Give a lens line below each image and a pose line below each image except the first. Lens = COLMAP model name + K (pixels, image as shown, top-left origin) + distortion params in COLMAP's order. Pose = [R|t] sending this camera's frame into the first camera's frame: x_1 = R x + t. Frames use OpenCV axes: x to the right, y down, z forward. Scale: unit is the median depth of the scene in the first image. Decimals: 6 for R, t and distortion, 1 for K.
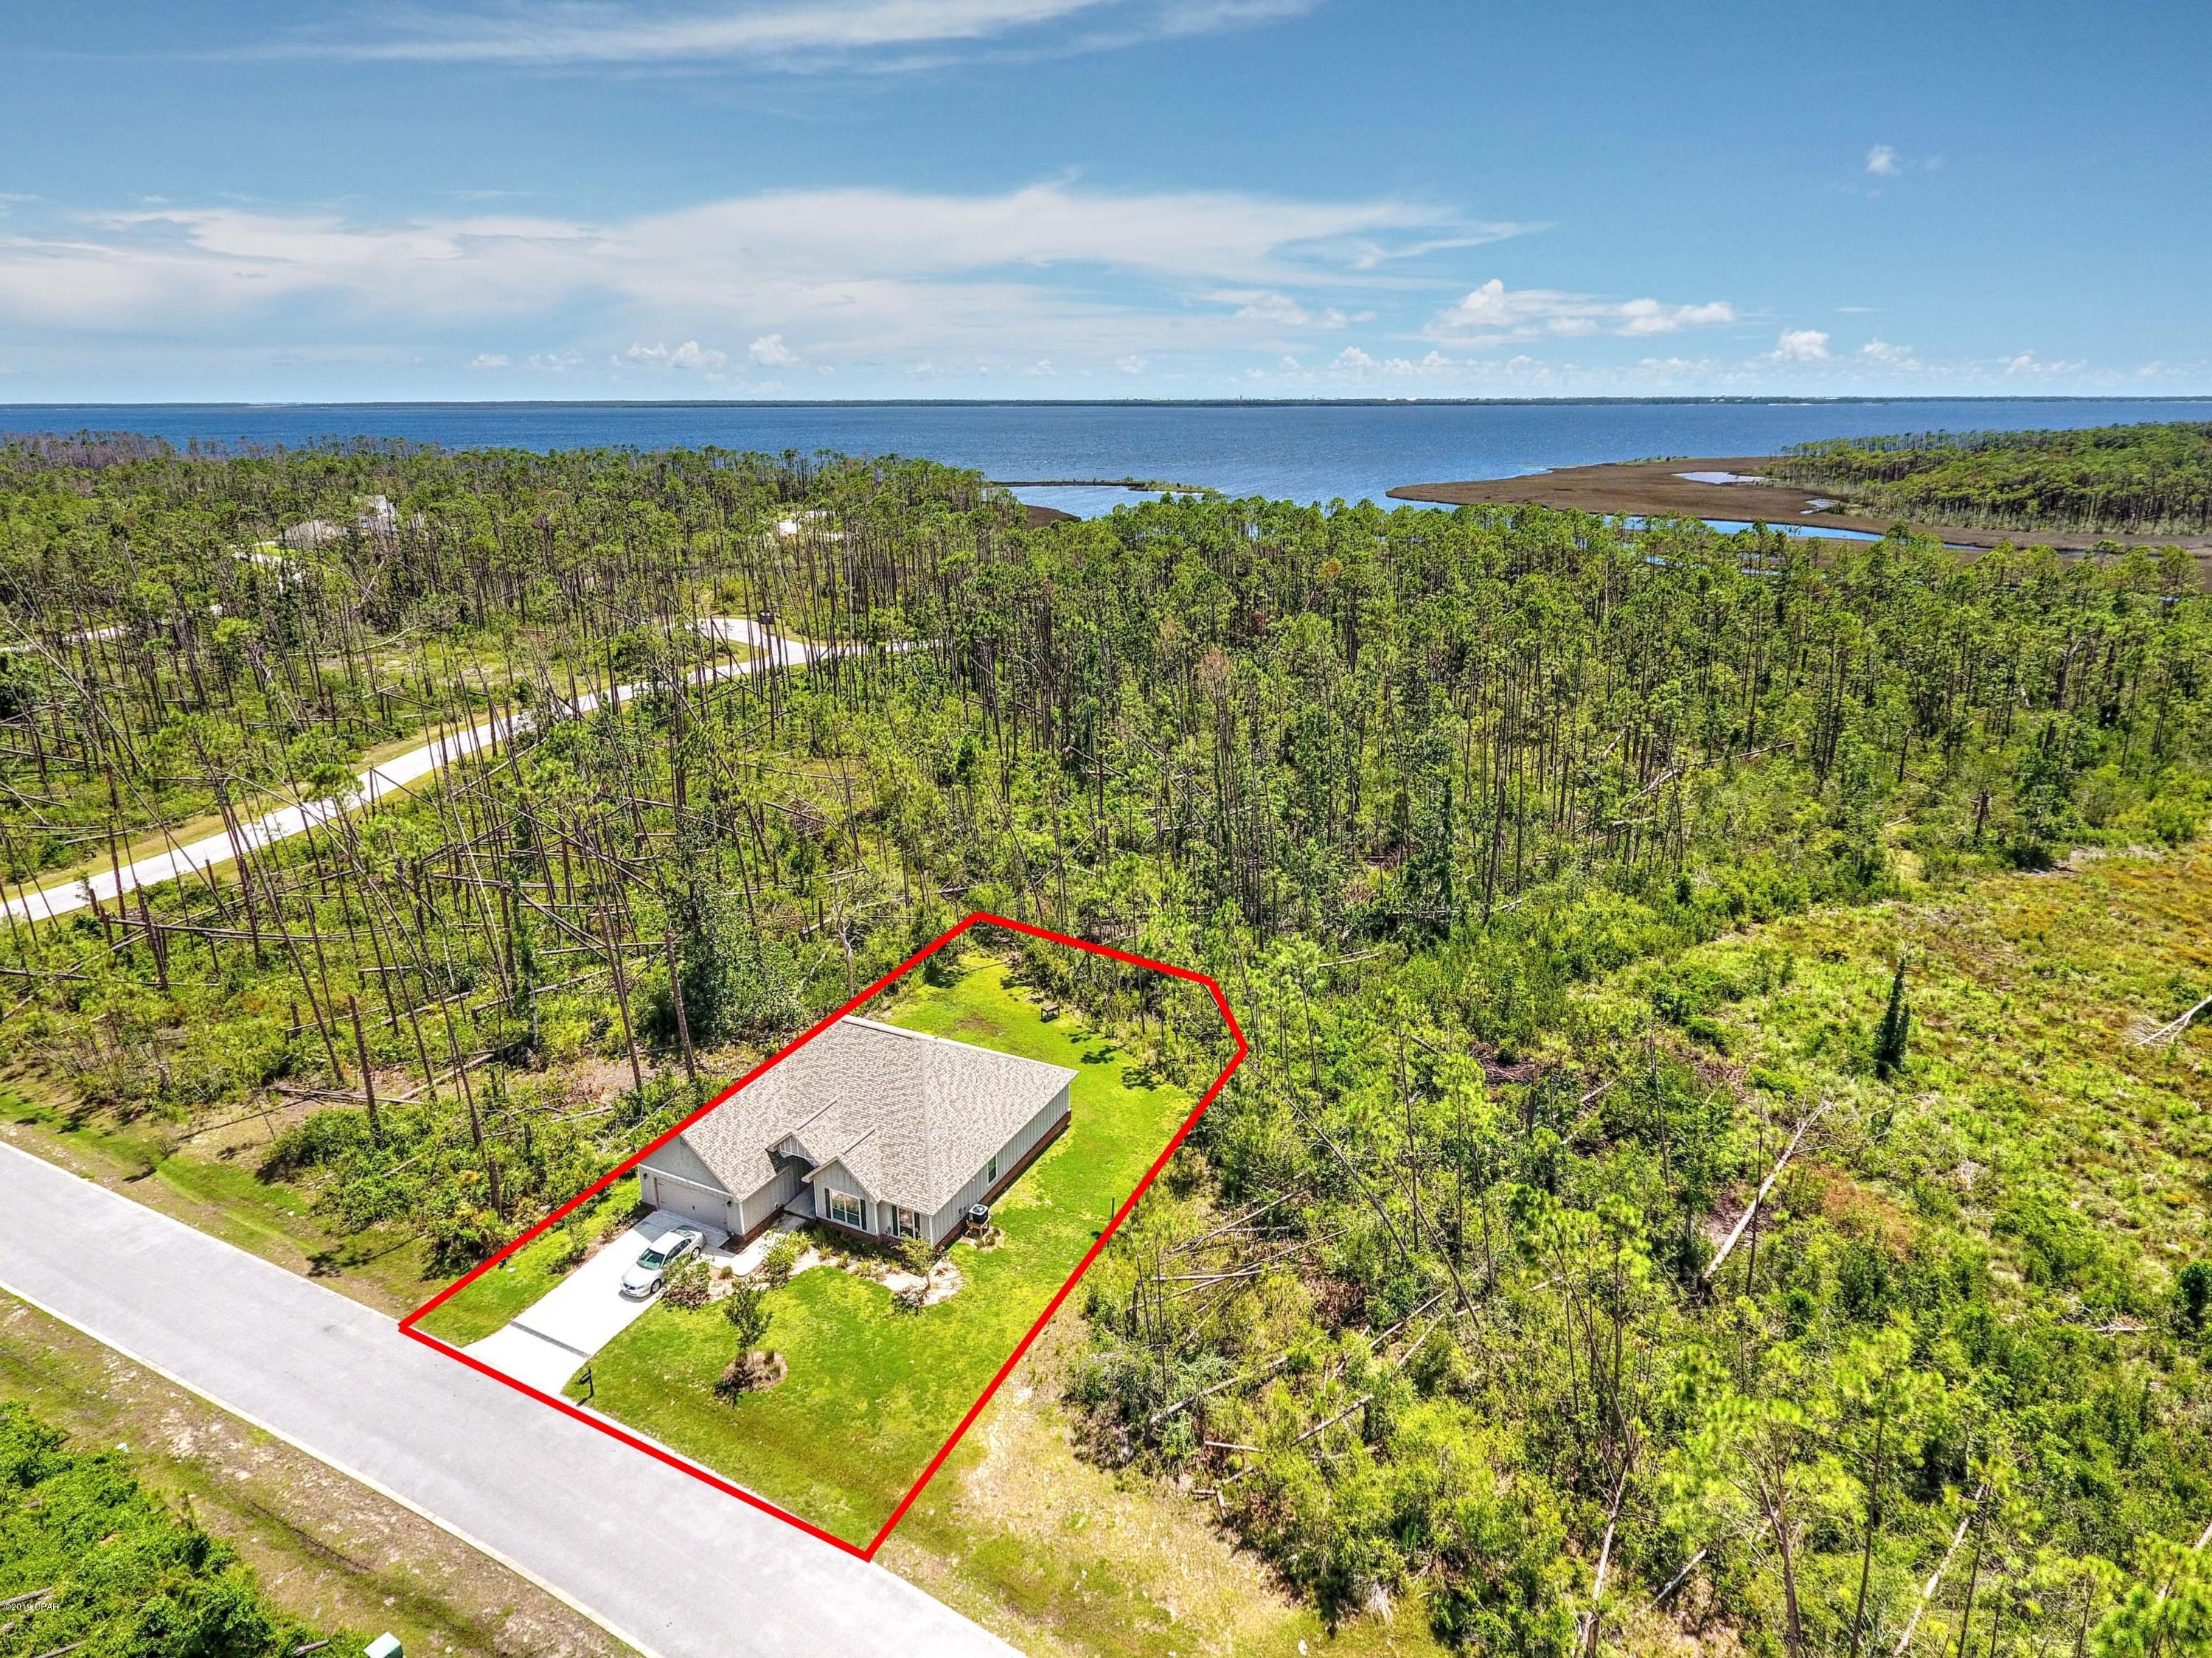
lens RADIAL K [[1378.6, 0, 1106.0], [0, 1378.6, 829.0], [0, 0, 1]] dist [0.003582, -0.002934]
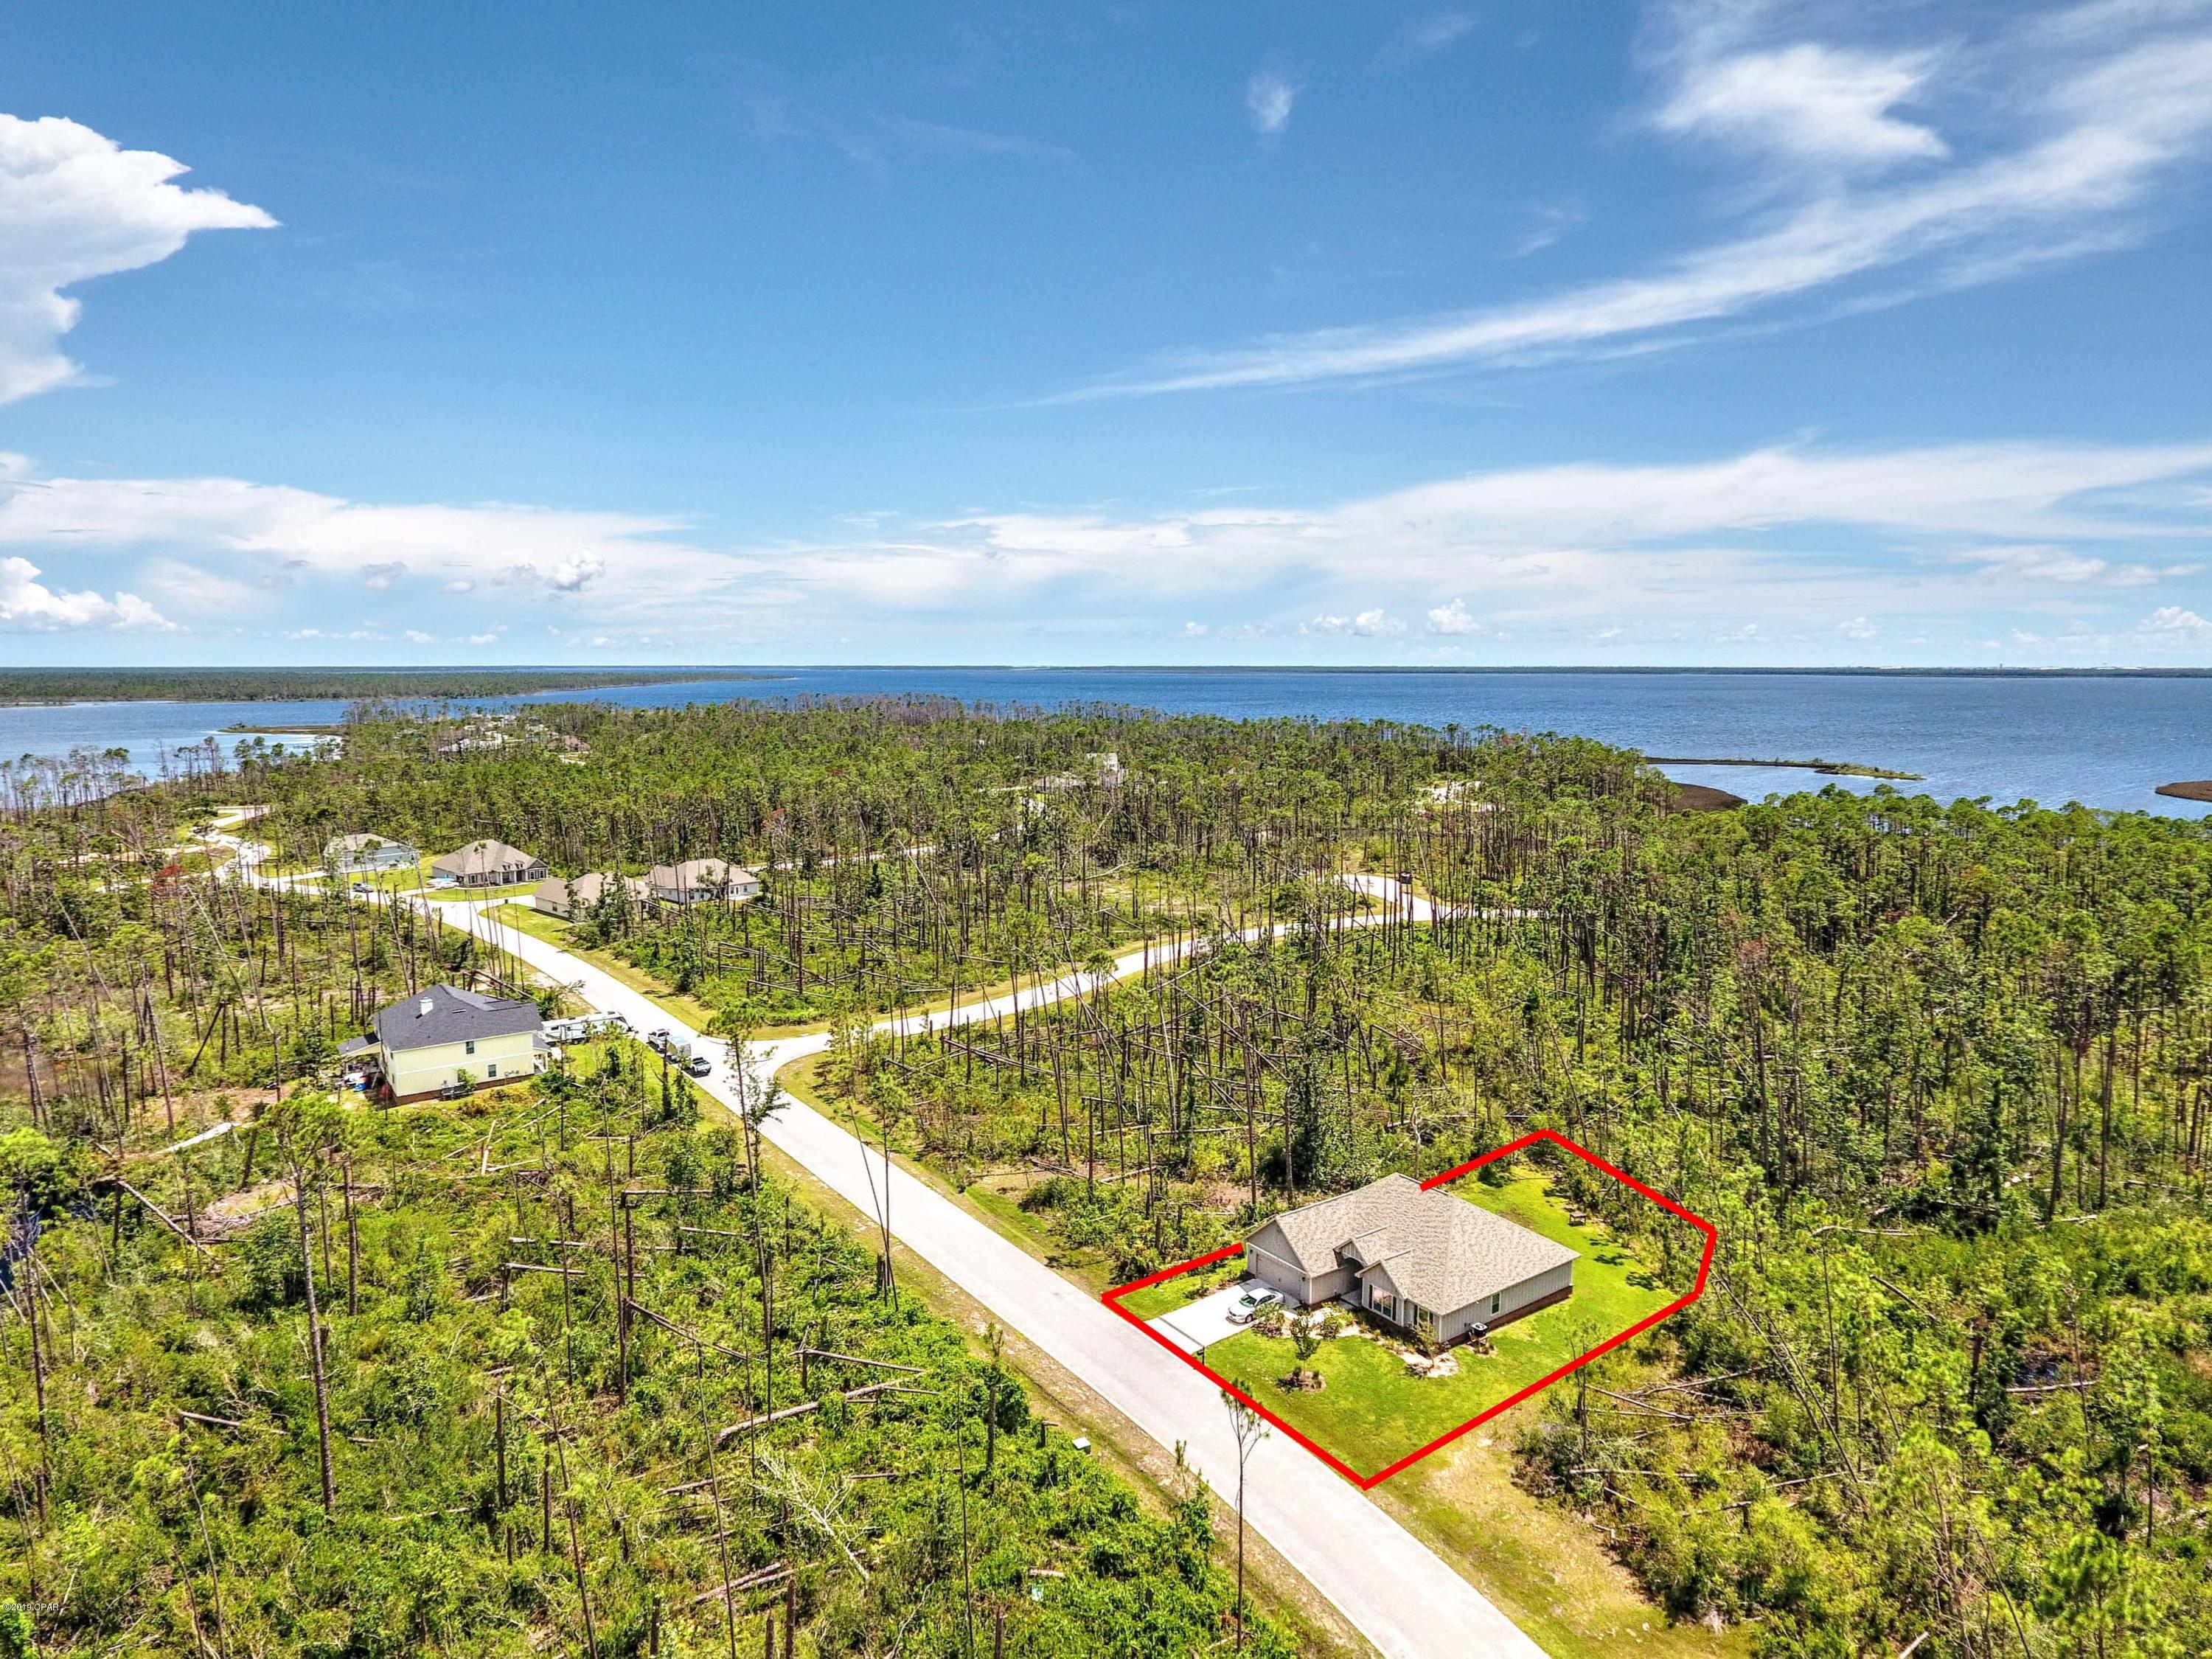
lens RADIAL K [[1415.3, 0, 1068.5], [0, 1415.3, 844.7], [0, 0, 1]] dist [-0.004515, -0.002686]
pose [[0.881589, 0.068850, -0.466970, 0.121201], [-0.147933, 0.979764, -0.134824, 0.042612], [0.448237, 0.187940, 0.873935, -0.349704]]
